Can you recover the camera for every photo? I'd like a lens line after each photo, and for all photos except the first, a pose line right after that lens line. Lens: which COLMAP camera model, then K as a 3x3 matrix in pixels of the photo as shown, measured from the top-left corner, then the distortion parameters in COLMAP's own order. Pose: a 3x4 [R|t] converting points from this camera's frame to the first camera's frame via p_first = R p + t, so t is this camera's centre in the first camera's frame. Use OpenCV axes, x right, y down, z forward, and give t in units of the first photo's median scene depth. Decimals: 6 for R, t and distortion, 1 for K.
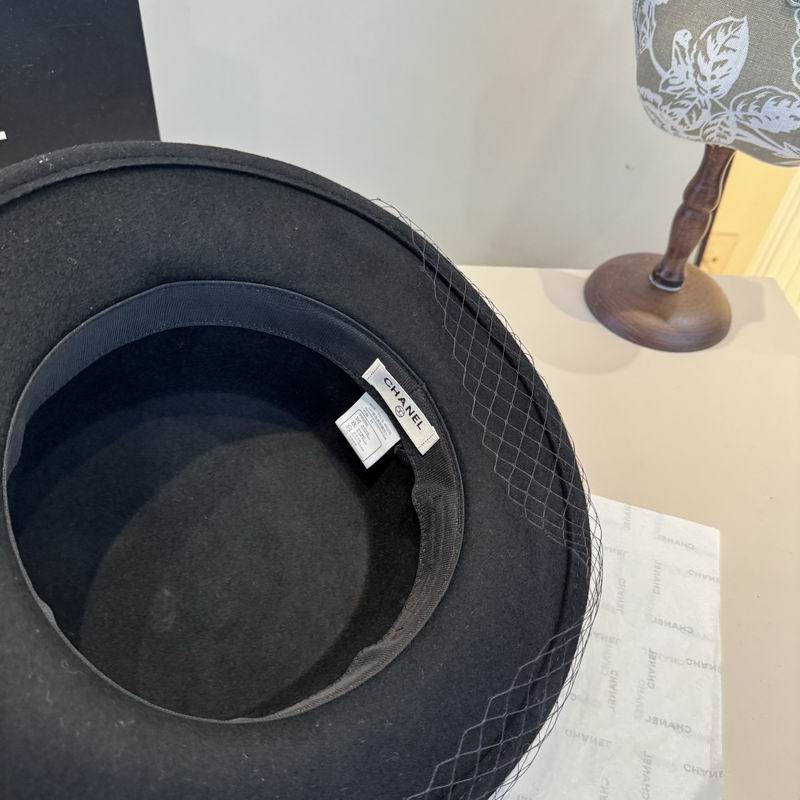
lens RADIAL K [[753.9, 0, 374.6], [0, 753.9, 423.9], [0, 0, 1]] dist [-0.048706, 0.007760]
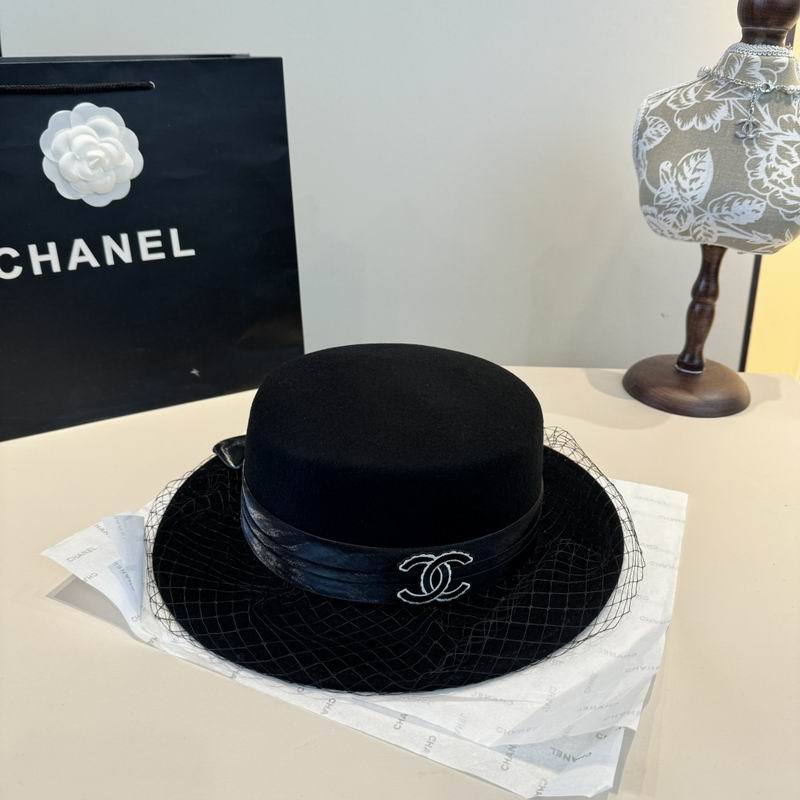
lens RADIAL K [[756.5, 0, 403.6], [0, 756.5, 416.3], [0, 0, 1]] dist [-0.014116, -0.005201]
pose [[0.996980, -0.009417, -0.077084, 0.024087], [-0.017351, 0.940515, -0.339309, 0.411319], [0.075694, 0.339622, 0.937511, -0.218241]]
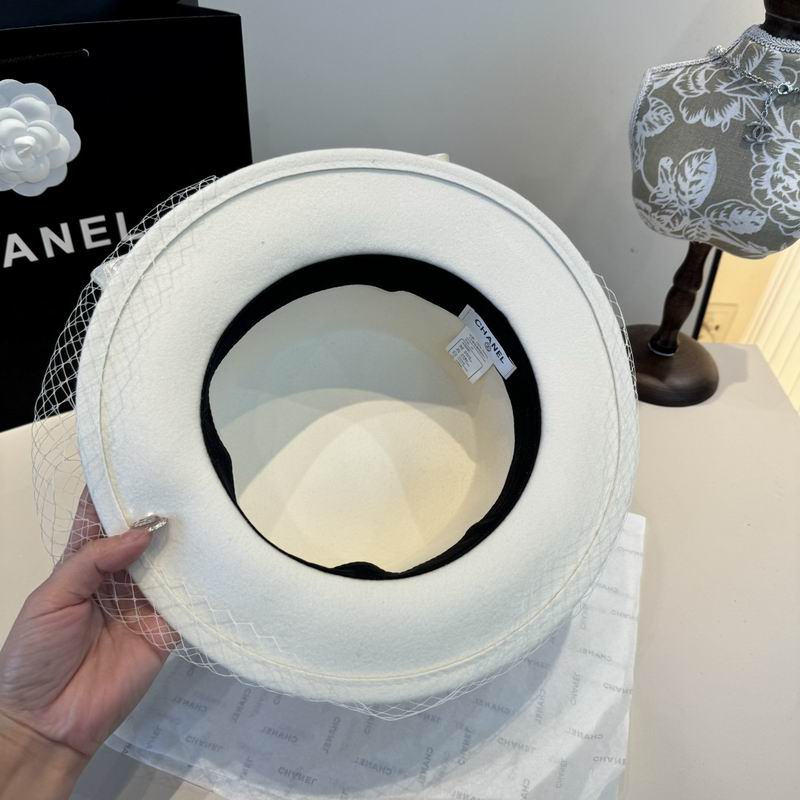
lens RADIAL K [[760.6, 0, 399.0], [0, 760.6, 402.4], [0, 0, 1]] dist [-0.012096, -0.008429]
pose [[0.999943, 0.006659, 0.008326, -0.059006], [-0.005696, 0.993829, -0.110773, 0.044639], [-0.009013, 0.110719, 0.993811, -0.267101]]
